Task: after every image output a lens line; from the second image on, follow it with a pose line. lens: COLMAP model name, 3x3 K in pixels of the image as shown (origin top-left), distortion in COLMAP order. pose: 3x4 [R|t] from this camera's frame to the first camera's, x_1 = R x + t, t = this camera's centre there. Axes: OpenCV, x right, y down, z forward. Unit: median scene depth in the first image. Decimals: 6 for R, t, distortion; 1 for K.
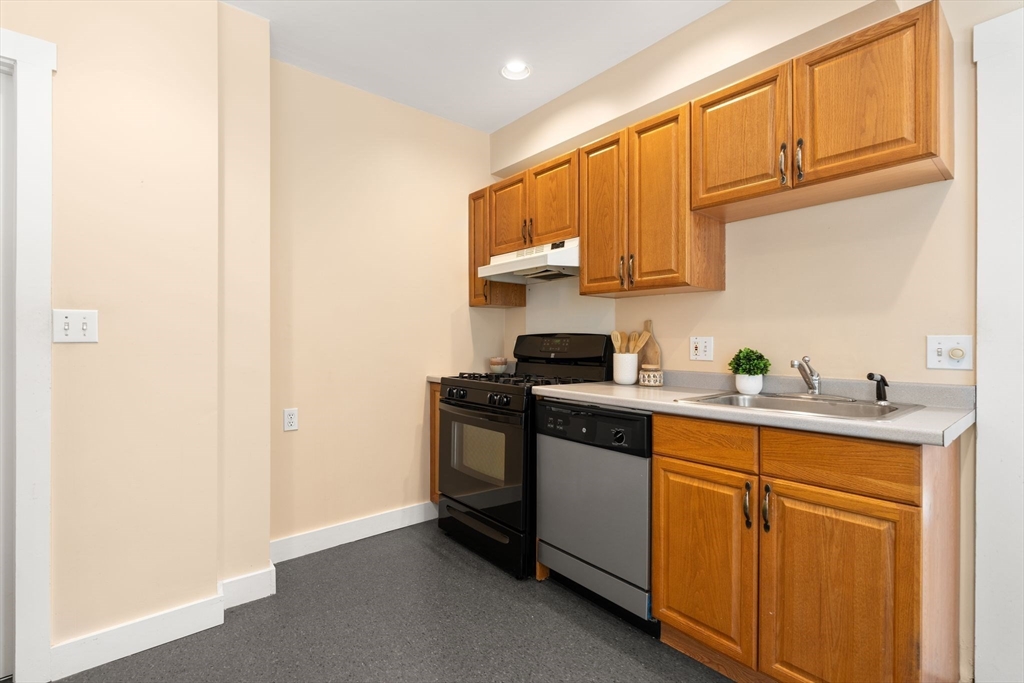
lens RADIAL K [[467.0, 0, 512.1], [0, 467.0, 342.2], [0, 0, 1]] dist [-0.002320, -0.000326]
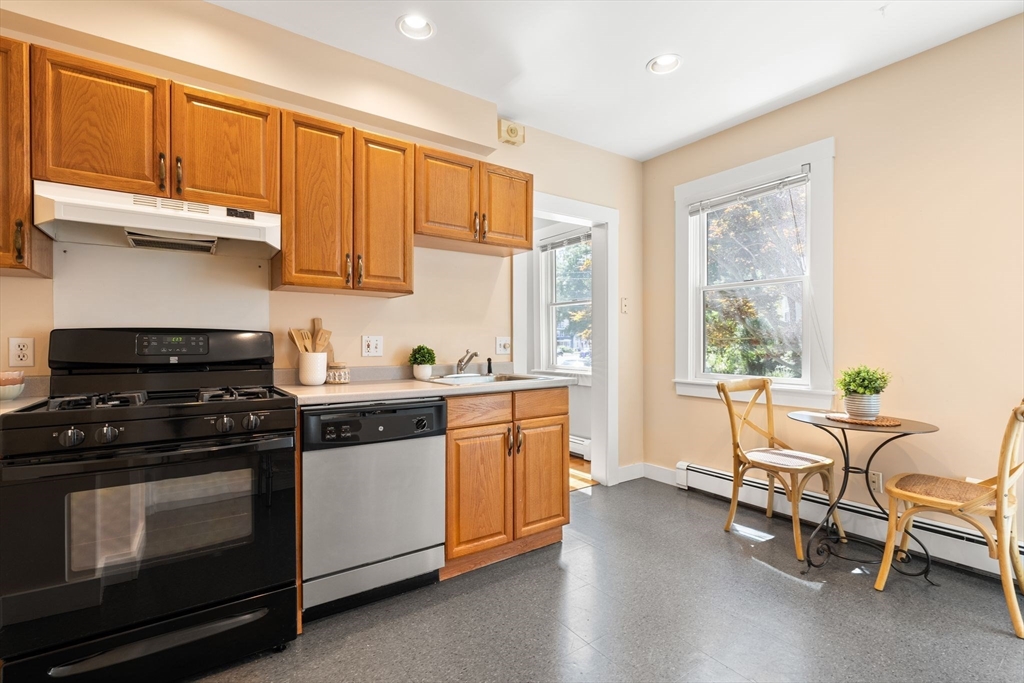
lens RADIAL K [[467.0, 0, 511.5], [0, 467.0, 344.2], [0, 0, 1]] dist [-0.002320, -0.000326]
pose [[0.085618, -0.007548, 0.996299, -0.732832], [0.002057, 0.999971, 0.007399, 0.001610], [-0.996326, 0.001416, 0.085631, 0.575549]]
